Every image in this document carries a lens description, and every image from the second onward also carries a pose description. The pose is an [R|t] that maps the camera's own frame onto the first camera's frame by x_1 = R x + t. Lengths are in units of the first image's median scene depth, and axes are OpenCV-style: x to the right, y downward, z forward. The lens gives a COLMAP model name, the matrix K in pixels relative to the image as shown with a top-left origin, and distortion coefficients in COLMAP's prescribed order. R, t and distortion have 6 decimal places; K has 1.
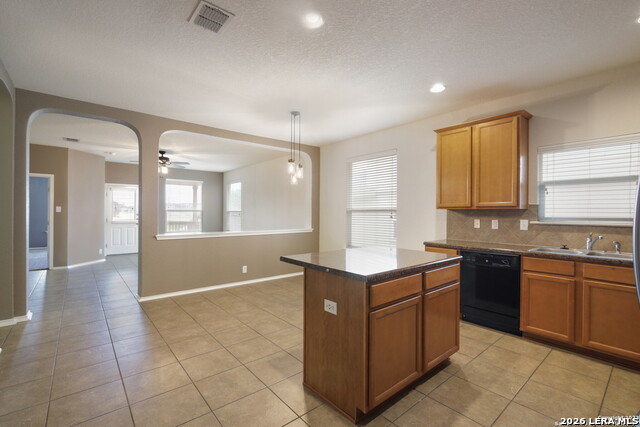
lens RADIAL K [[287.5, 0, 320.5], [0, 287.5, 213.7], [0, 0, 1]] dist [0.001104, 0.000498]
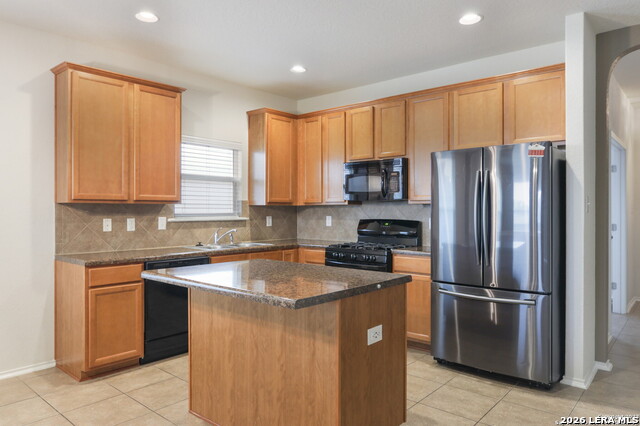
lens RADIAL K [[436.4, 0, 319.1], [0, 436.4, 210.6], [0, 0, 1]] dist [0.005677, 0.000963]
pose [[-0.149195, -0.005568, 0.988792, -1.077660], [0.003683, 0.999974, 0.006186, -0.006858], [-0.988801, 0.004564, -0.149170, 1.326681]]
